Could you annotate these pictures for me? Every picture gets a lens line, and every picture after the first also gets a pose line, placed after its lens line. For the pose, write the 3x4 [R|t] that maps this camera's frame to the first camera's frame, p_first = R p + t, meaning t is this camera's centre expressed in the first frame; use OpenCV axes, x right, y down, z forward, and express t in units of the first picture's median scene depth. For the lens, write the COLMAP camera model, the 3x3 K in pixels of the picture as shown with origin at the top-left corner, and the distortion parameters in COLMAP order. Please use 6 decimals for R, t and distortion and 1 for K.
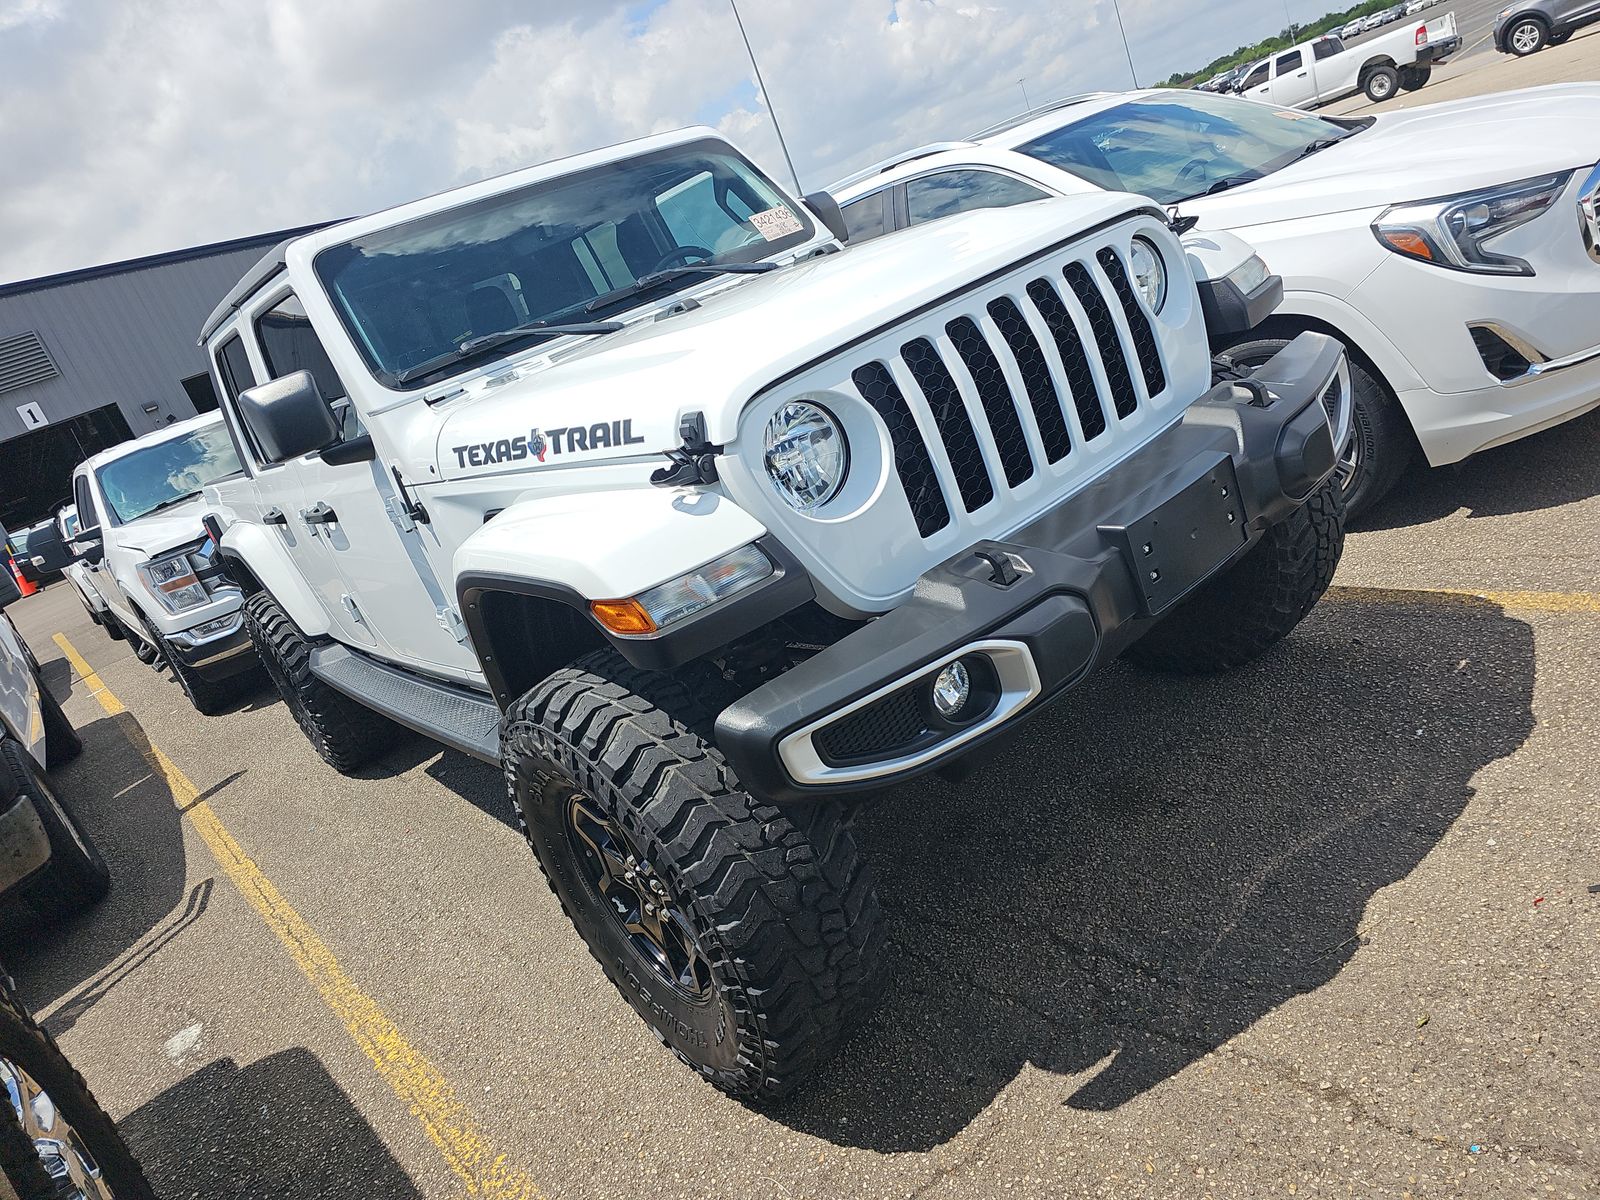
lens RADIAL K [[1064.2, 0, 804.7], [0, 1064.2, 592.1], [0, 0, 1]] dist [0.048371, -0.050760]
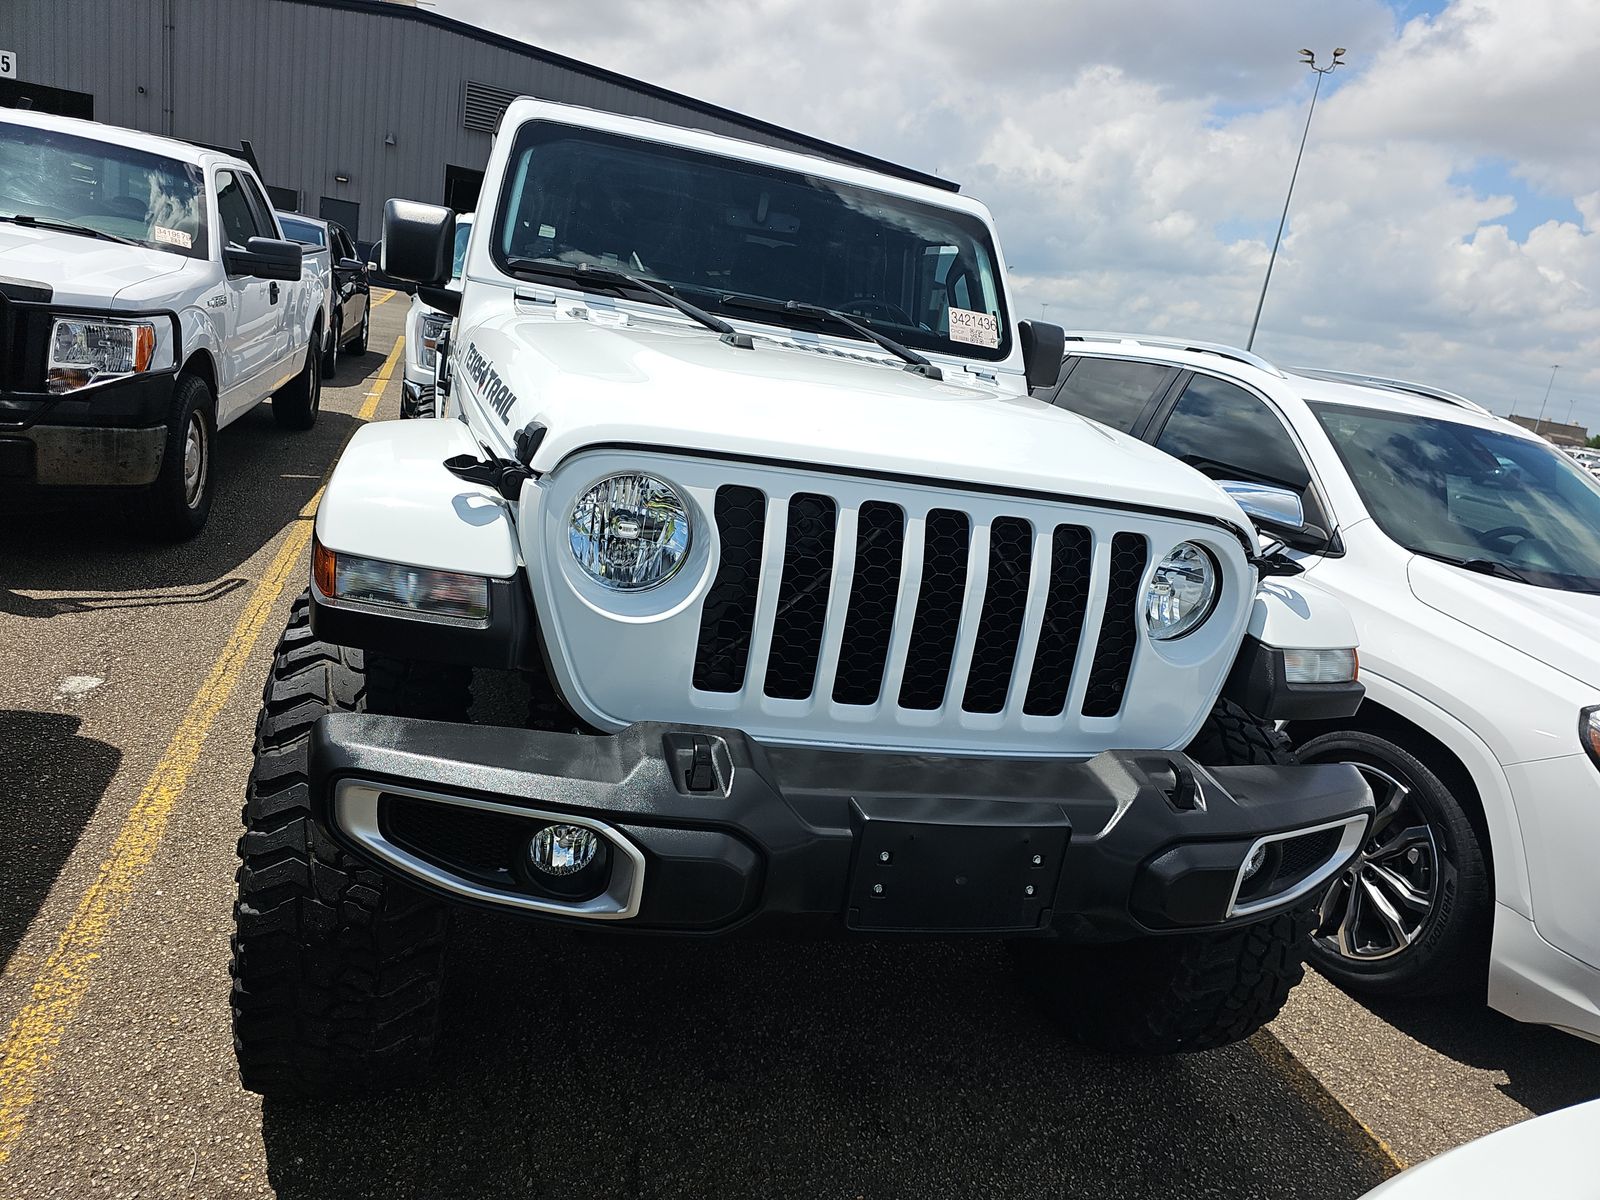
lens RADIAL K [[1060.4, 0, 800.0], [0, 1060.4, 600.0], [0, 0, 1]] dist [0.046589, -0.051348]
pose [[0.795350, 0.560617, -0.230493, 0.241740], [-0.564298, 0.823659, 0.056155, -0.148087], [0.221329, 0.085404, 0.971452, 0.124680]]
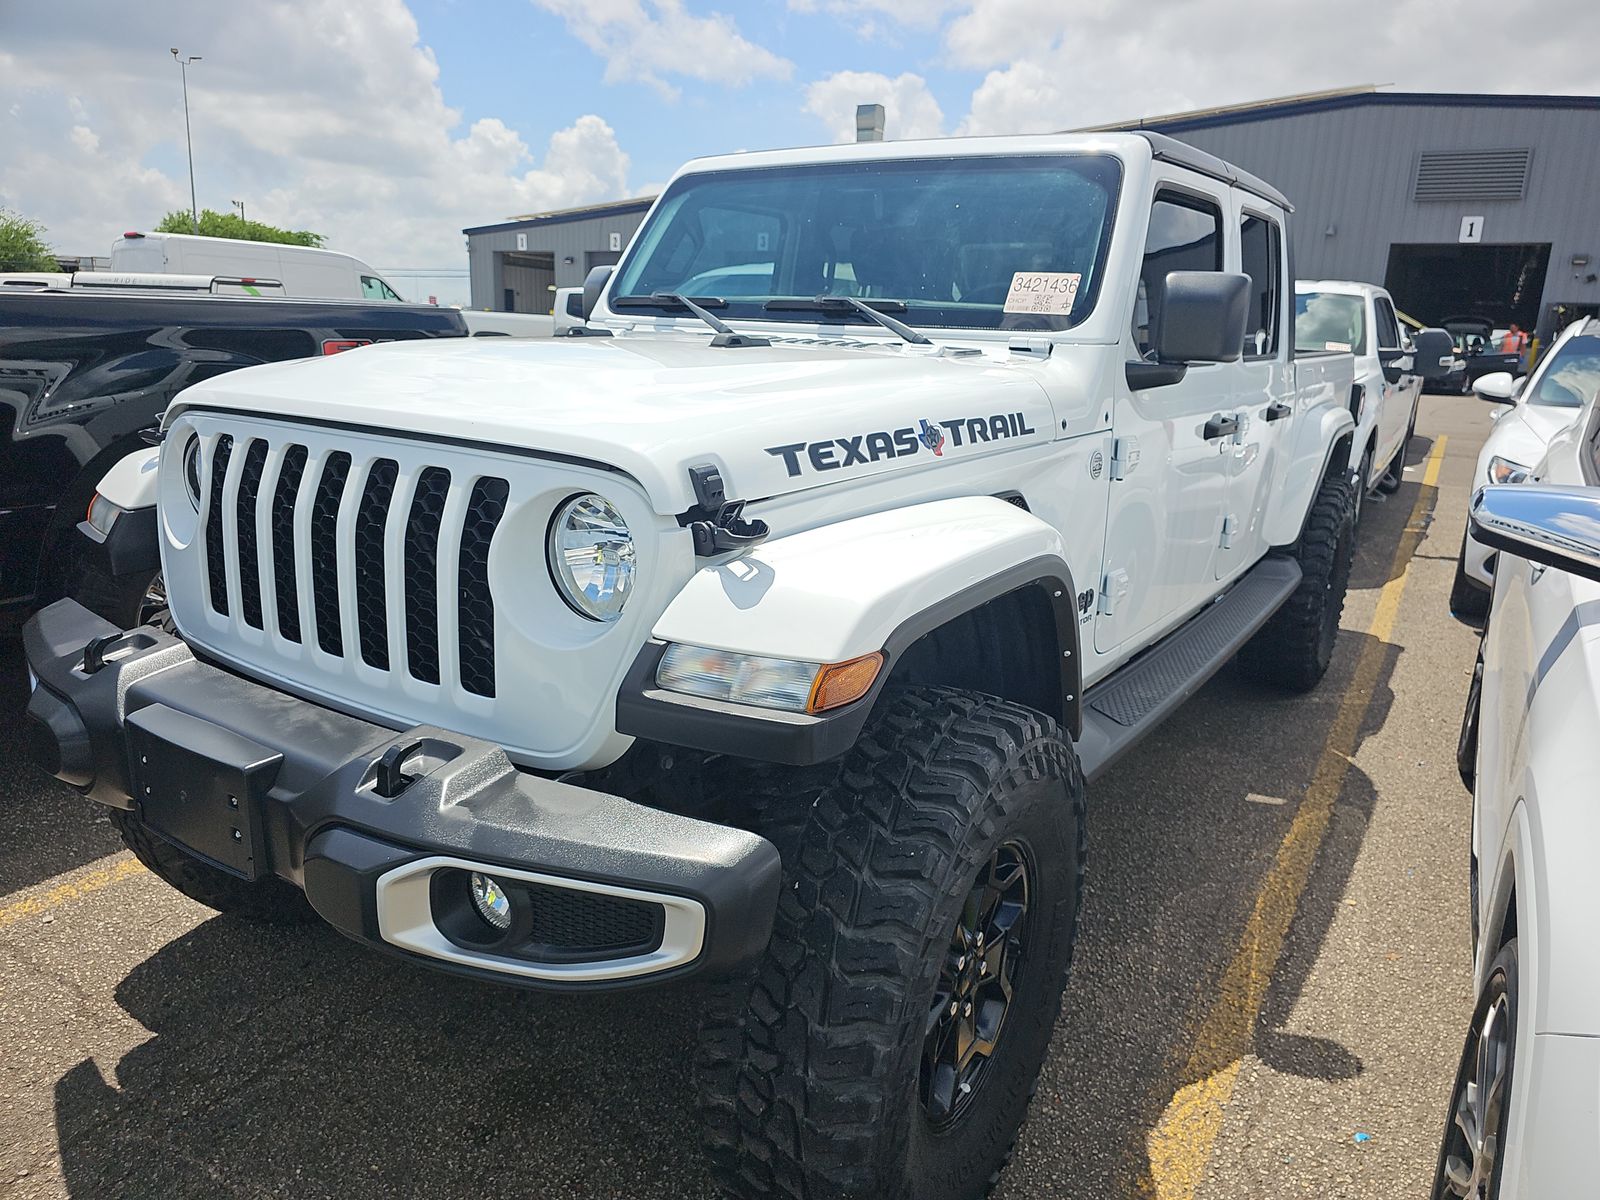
lens RADIAL K [[1060.4, 0, 800.0], [0, 1060.4, 600.0], [0, 0, 1]] dist [0.046589, -0.051348]
pose [[0.293957, 0.571207, -0.766363, 0.736890], [-0.432882, 0.794406, 0.426066, -0.513366], [0.852175, 0.206499, 0.480787, 0.684195]]
